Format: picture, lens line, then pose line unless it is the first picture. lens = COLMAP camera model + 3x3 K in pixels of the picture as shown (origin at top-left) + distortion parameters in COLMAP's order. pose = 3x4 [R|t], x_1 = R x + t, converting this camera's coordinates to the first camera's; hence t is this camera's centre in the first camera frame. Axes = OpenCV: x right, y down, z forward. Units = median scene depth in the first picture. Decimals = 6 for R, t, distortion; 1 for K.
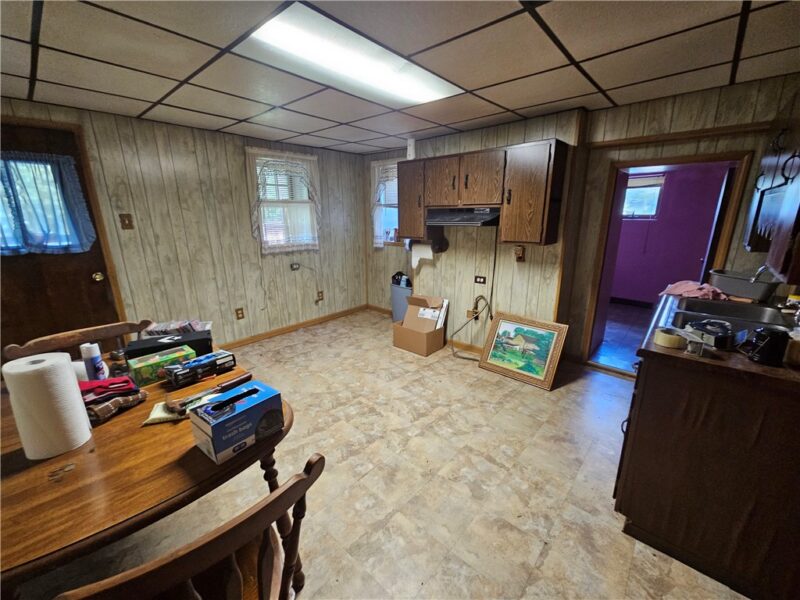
lens RADIAL K [[327.4, 0, 399.6], [0, 327.4, 300.8], [0, 0, 1]] dist [-0.000219, -0.000031]
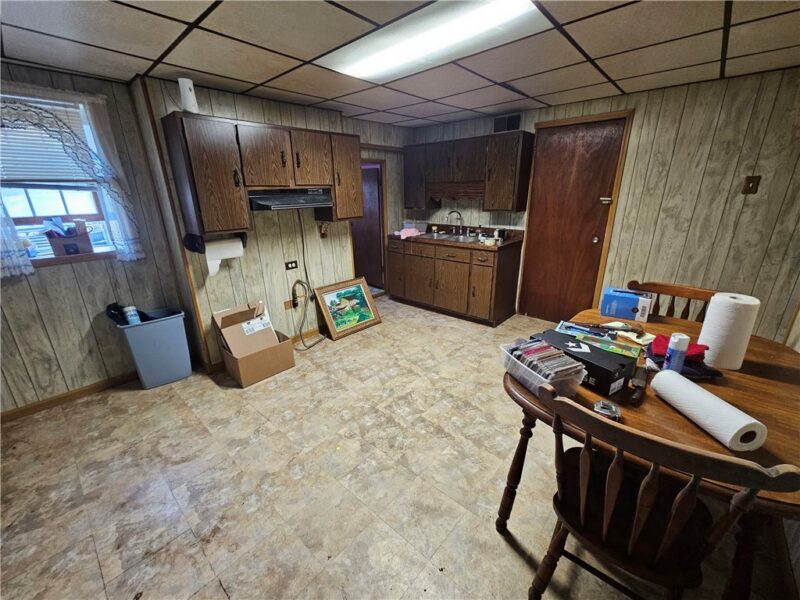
lens RADIAL K [[327.4, 0, 398.7], [0, 327.4, 300.0], [0, 0, 1]] dist [-0.000219, -0.000031]
pose [[0.015094, -0.311859, 0.950008, -0.754643], [0.274828, 0.914816, 0.295940, -0.183889], [-0.961375, 0.256622, 0.099516, 0.688633]]
